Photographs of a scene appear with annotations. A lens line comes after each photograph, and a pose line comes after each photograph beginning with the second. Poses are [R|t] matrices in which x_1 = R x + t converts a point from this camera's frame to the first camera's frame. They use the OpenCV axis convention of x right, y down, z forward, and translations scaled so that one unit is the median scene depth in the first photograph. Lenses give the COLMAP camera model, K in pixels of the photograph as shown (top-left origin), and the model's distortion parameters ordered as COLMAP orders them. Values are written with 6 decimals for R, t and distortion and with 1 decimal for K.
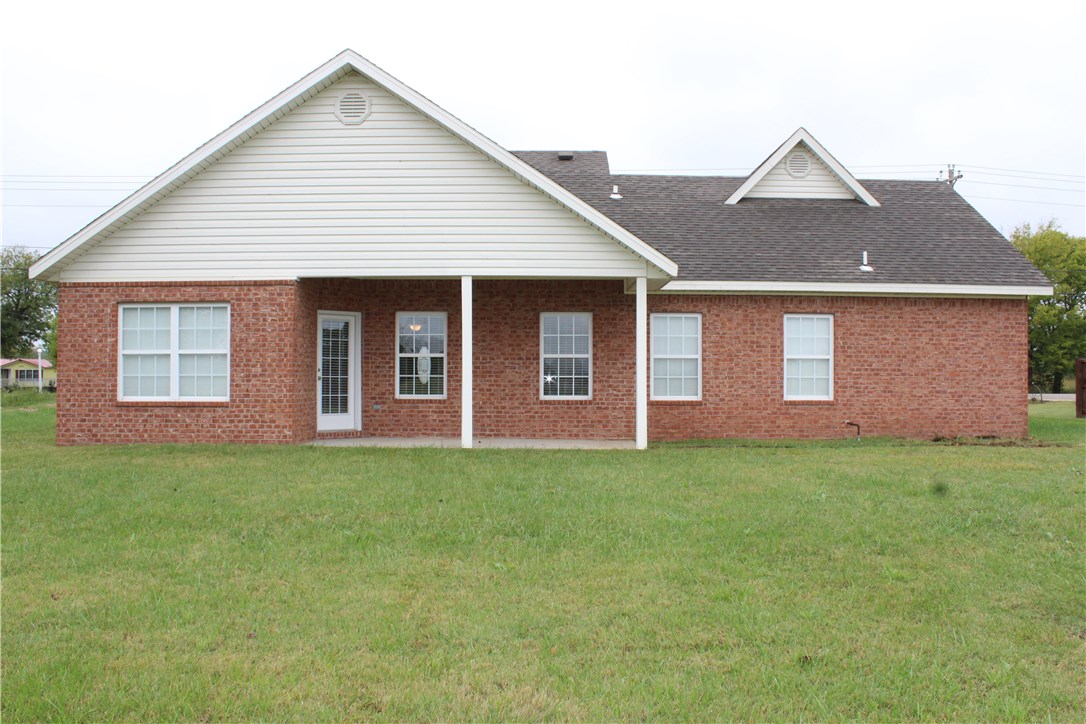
lens RADIAL K [[923.7, 0, 538.7], [0, 923.7, 367.0], [0, 0, 1]] dist [-0.161117, 0.105796]
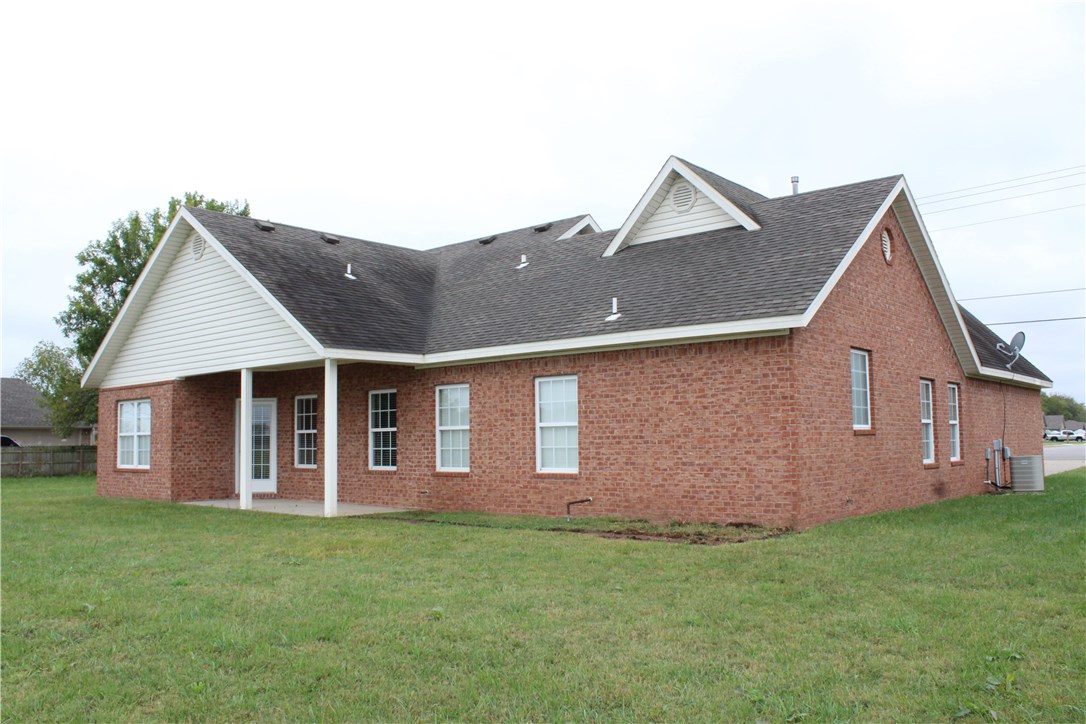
lens RADIAL K [[923.7, 0, 540.8], [0, 923.7, 359.9], [0, 0, 1]] dist [-0.161117, 0.105796]
pose [[0.743905, -0.074630, -0.664105, 0.891420], [0.023720, 0.996067, -0.085365, 0.002871], [0.667864, 0.047751, 0.742750, 0.315841]]
